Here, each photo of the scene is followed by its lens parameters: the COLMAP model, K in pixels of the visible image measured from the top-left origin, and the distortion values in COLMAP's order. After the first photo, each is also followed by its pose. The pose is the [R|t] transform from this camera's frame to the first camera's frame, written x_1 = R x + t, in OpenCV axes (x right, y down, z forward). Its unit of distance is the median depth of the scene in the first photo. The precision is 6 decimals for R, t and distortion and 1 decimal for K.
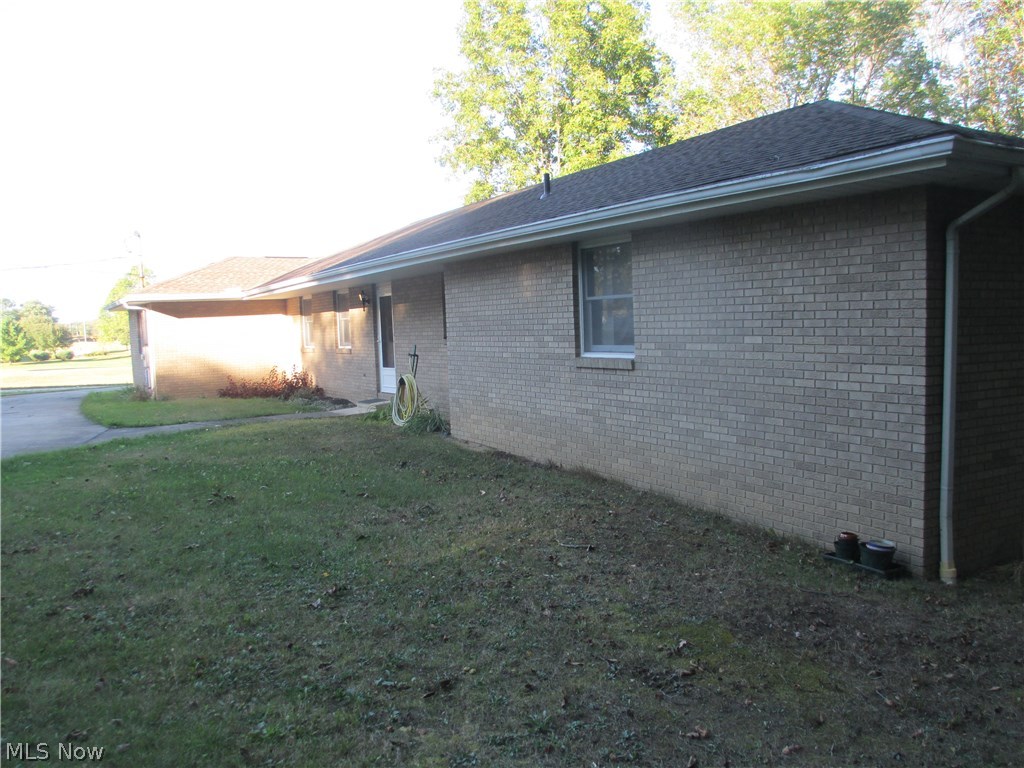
lens RADIAL K [[880.1, 0, 512.0], [0, 880.1, 384.0], [0, 0, 1]] dist [-0.037814, -0.005583]
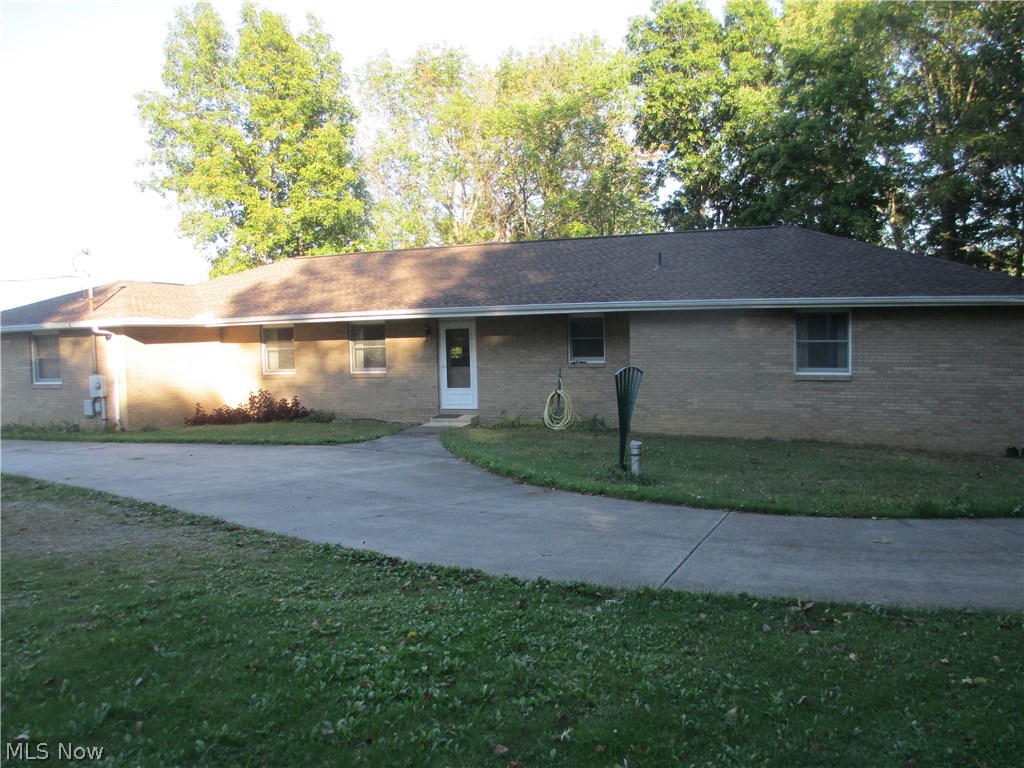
lens RADIAL K [[880.1, 0, 512.0], [0, 880.1, 384.0], [0, 0, 1]] dist [-0.037814, -0.005583]
pose [[0.778195, -0.014723, 0.627850, -1.543746], [0.033586, 0.999270, -0.018195, -0.000724], [-0.627124, 0.035246, 0.778122, -0.002063]]
